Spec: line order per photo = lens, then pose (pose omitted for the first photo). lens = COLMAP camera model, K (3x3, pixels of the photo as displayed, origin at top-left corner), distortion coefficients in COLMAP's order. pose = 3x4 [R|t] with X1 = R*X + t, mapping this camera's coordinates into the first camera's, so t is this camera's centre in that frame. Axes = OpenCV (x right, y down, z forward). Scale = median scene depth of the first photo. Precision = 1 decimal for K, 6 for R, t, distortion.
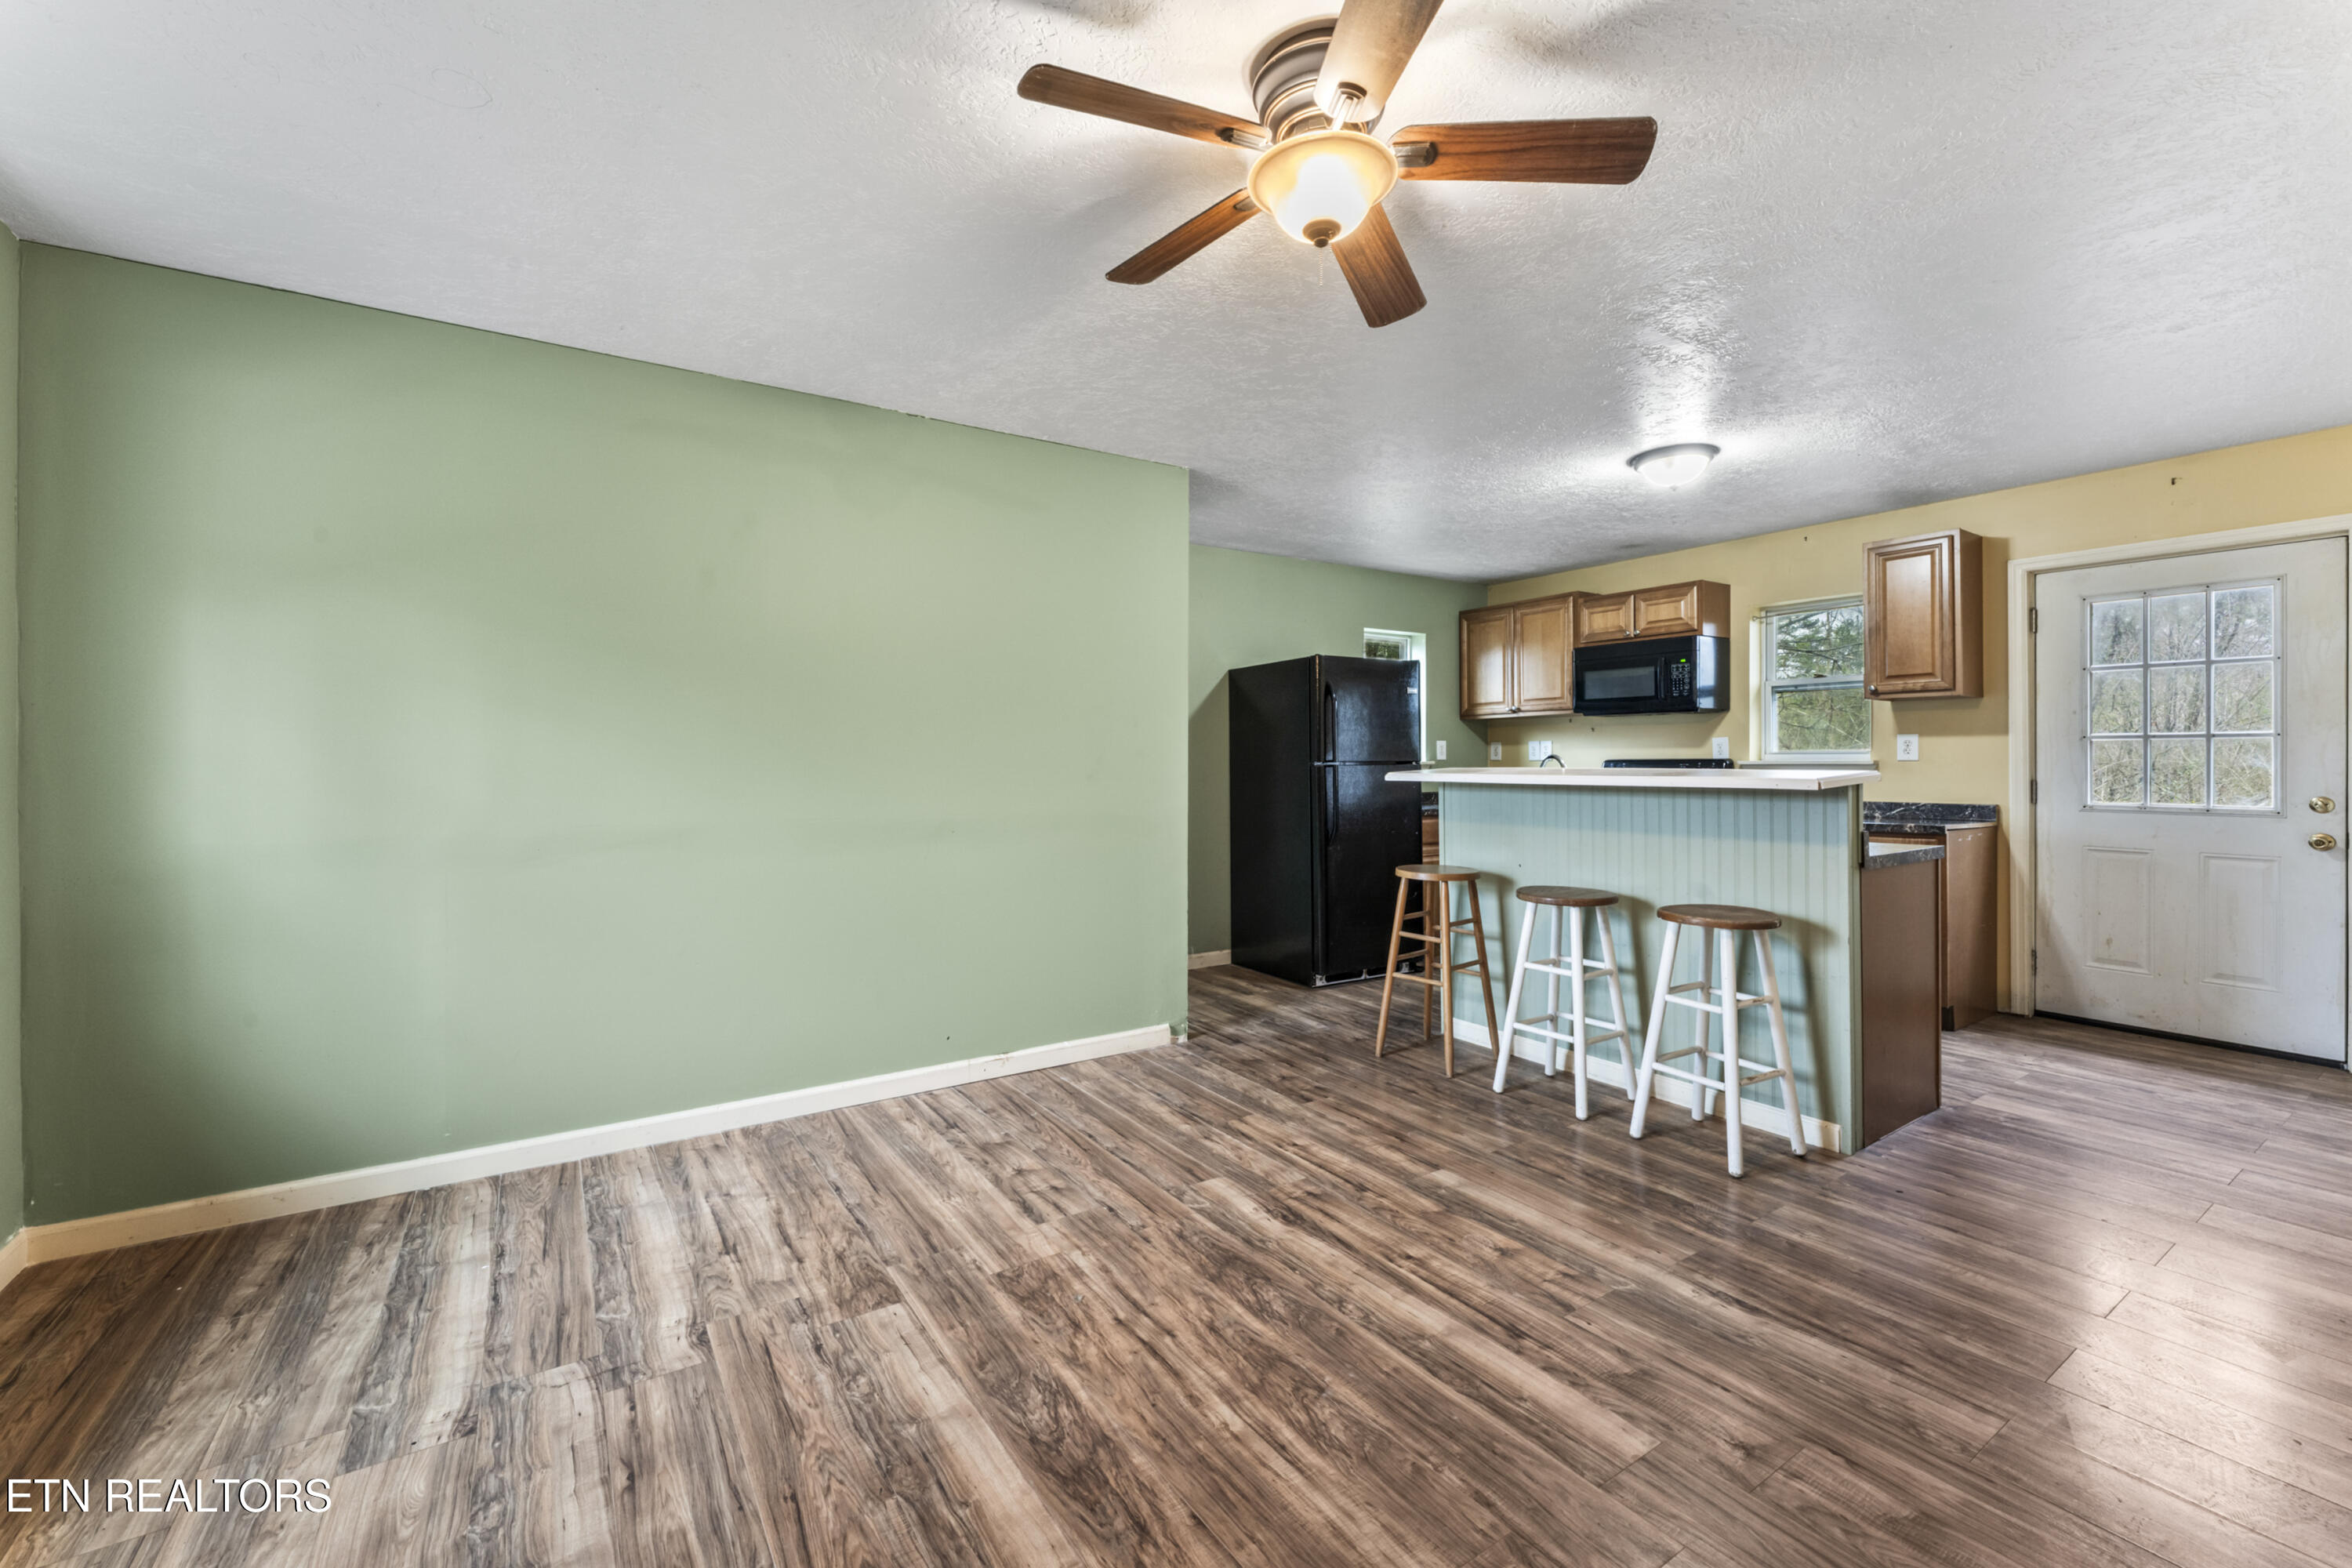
lens RADIAL K [[958.9, 0, 1163.3], [0, 958.9, 759.1], [0, 0, 1]] dist [-0.000140, 0.000116]
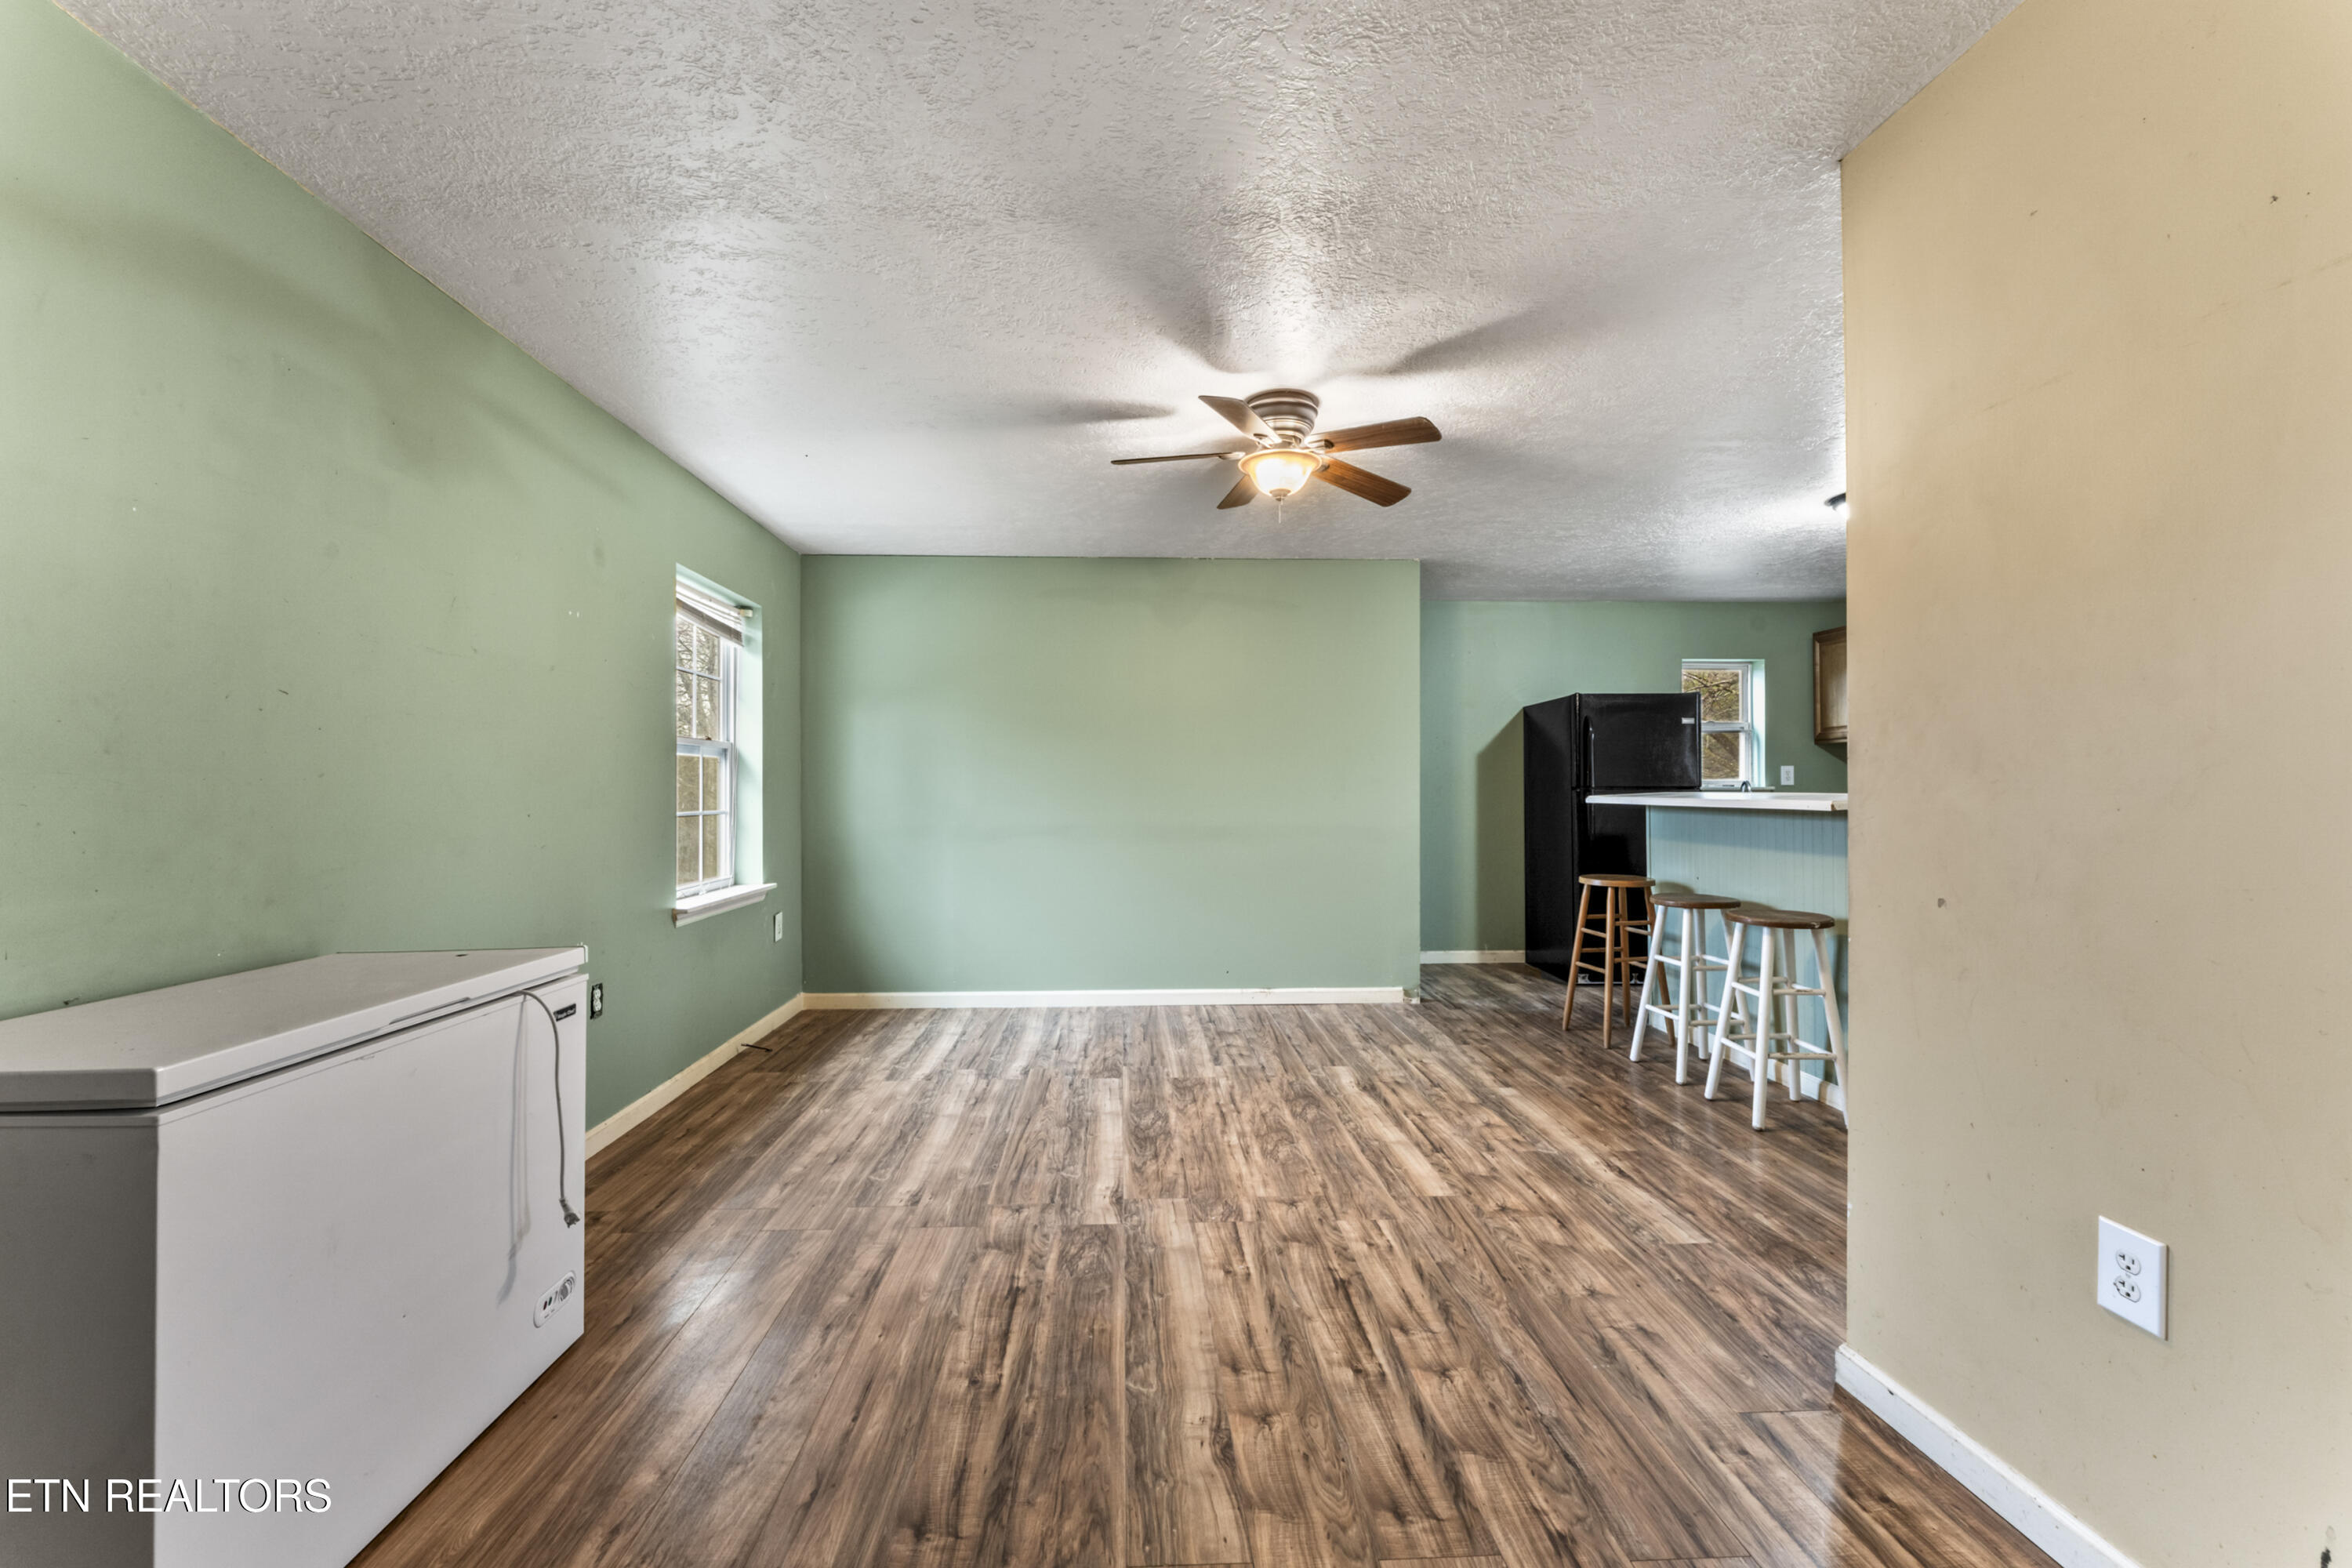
lens RADIAL K [[959.7, 0, 1164.2], [0, 959.7, 778.9], [0, 0, 1]] dist [-0.001965, -0.000405]
pose [[0.861567, -0.001972, -0.507641, 0.467715], [-0.001033, 0.999984, -0.005637, 0.000793], [0.507643, 0.005381, 0.861551, -0.347735]]
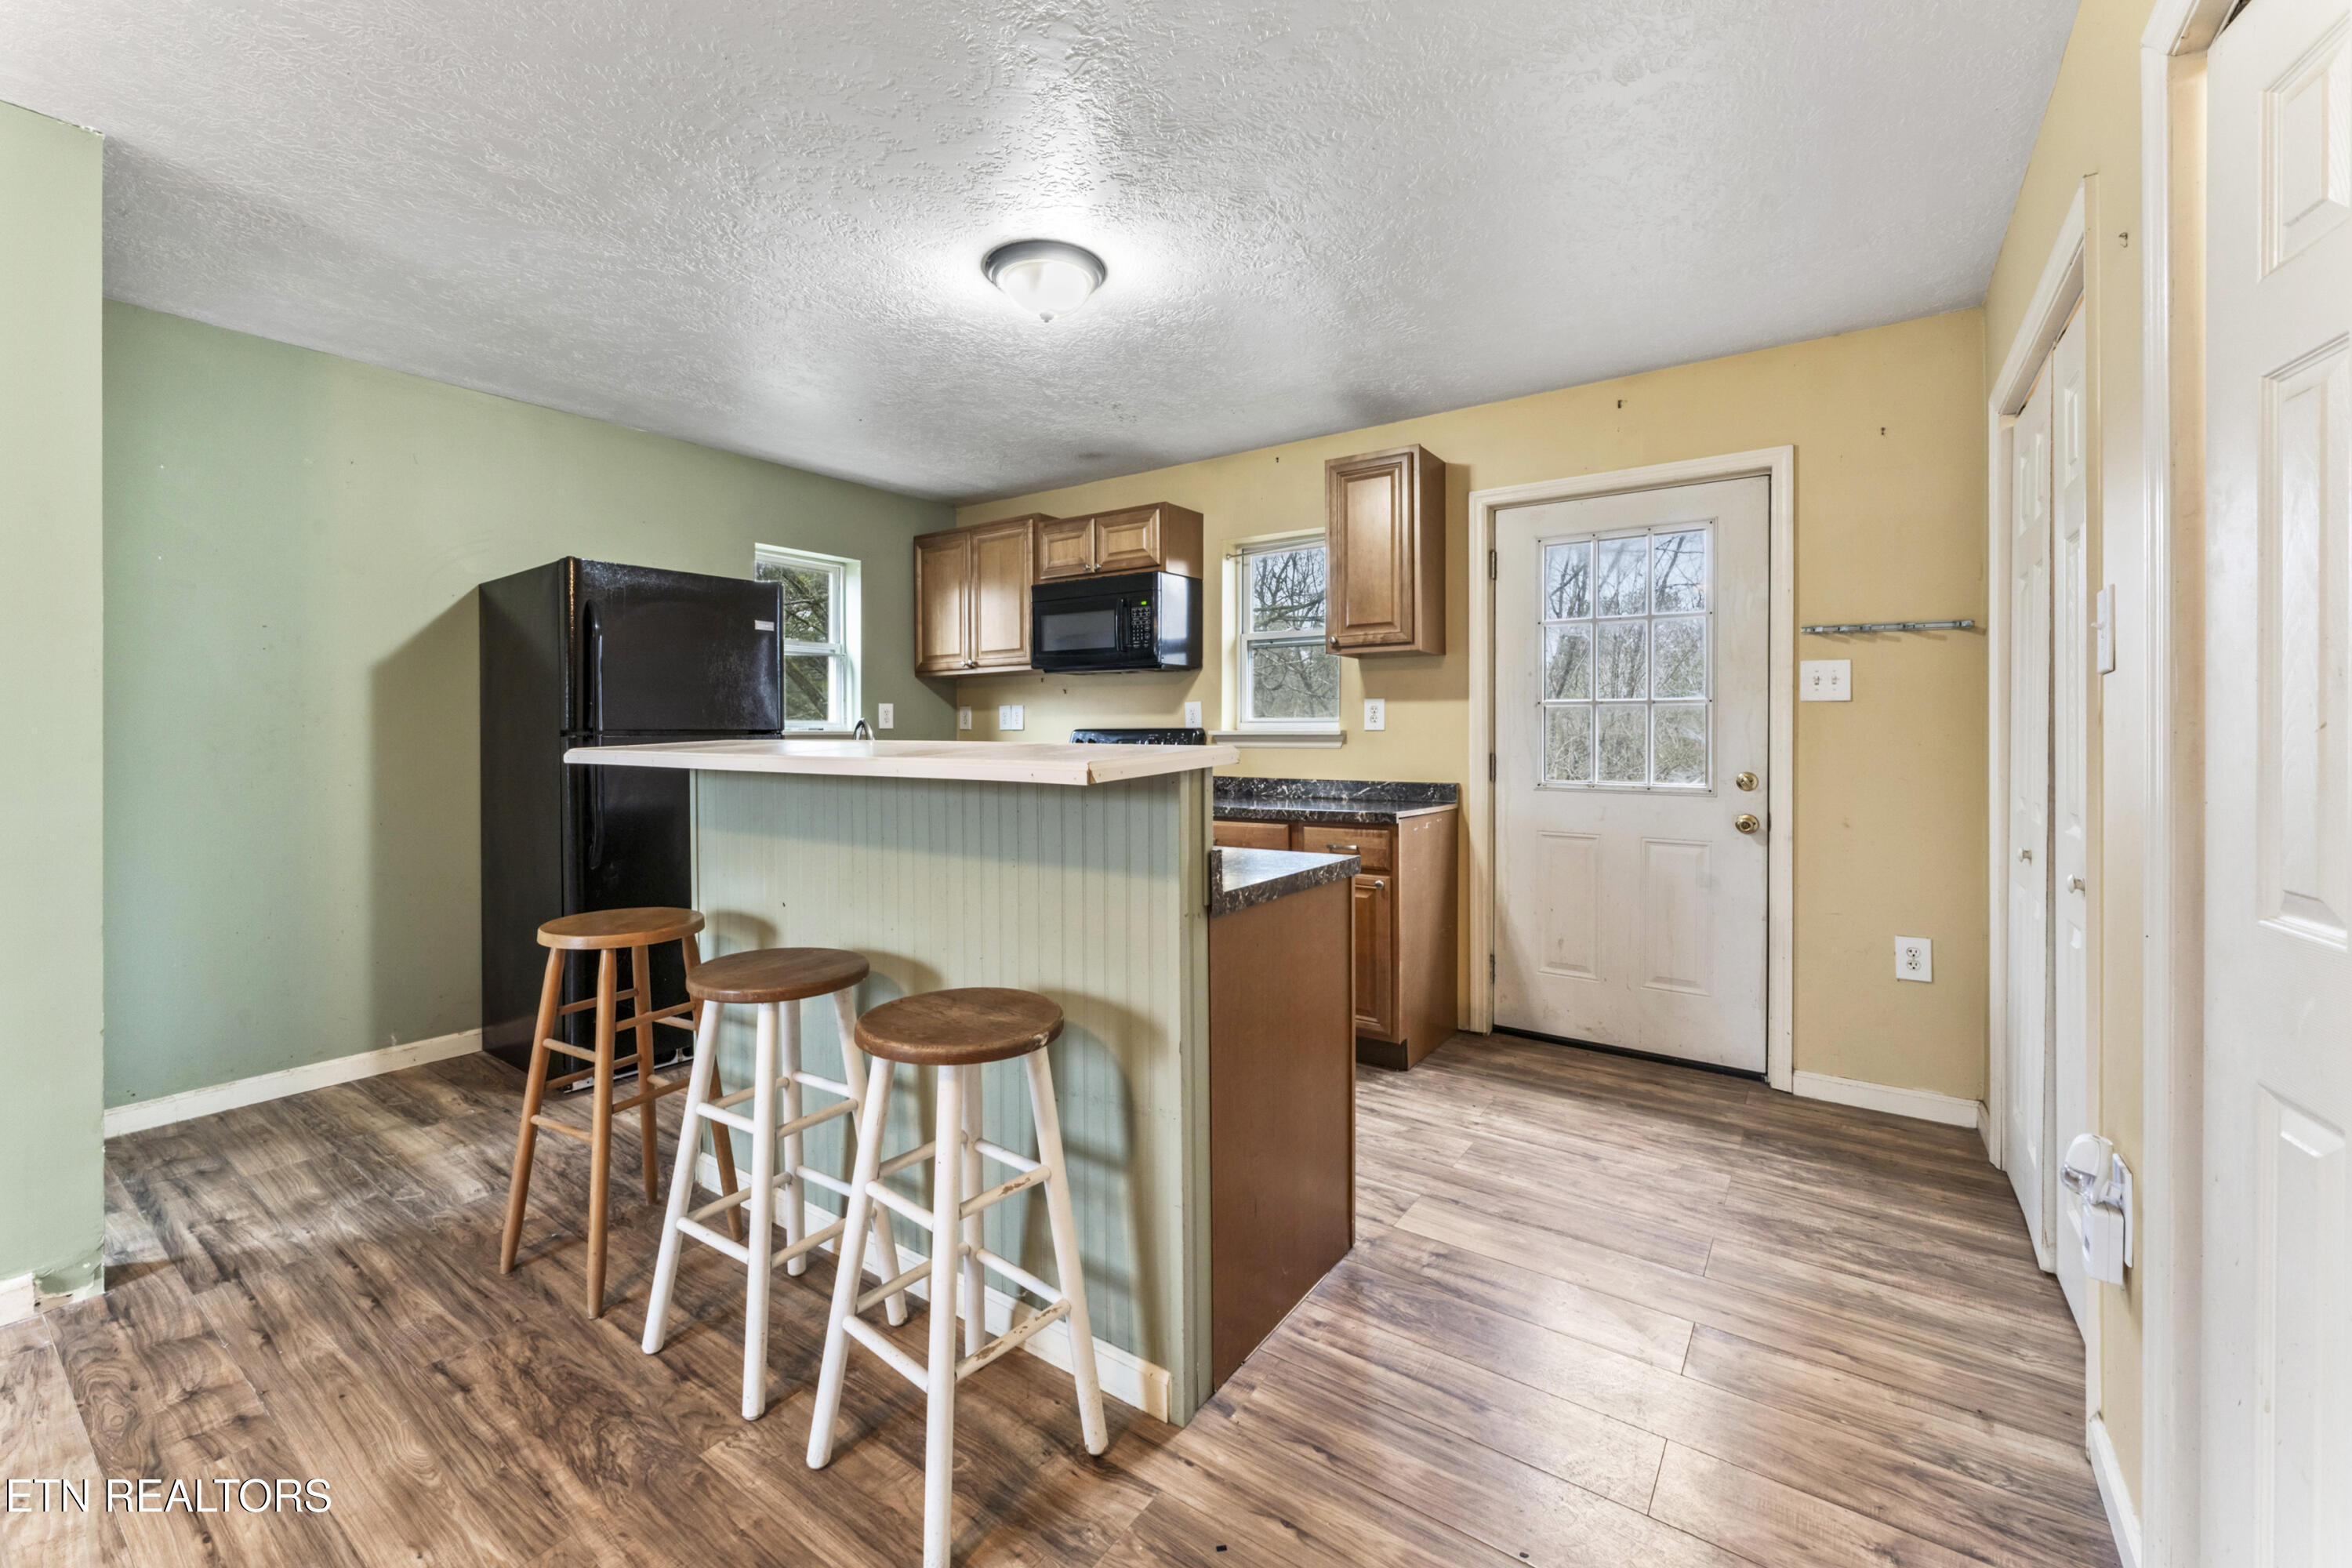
lens RADIAL K [[954.5, 0, 1165.6], [0, 954.5, 732.7], [0, 0, 1]] dist [-0.000381, -0.000102]
pose [[0.932366, 0.000824, 0.361516, 0.437667], [-0.001897, 0.999995, 0.002613, 0.002369], [-0.361512, -0.003122, 0.932362, 0.417892]]
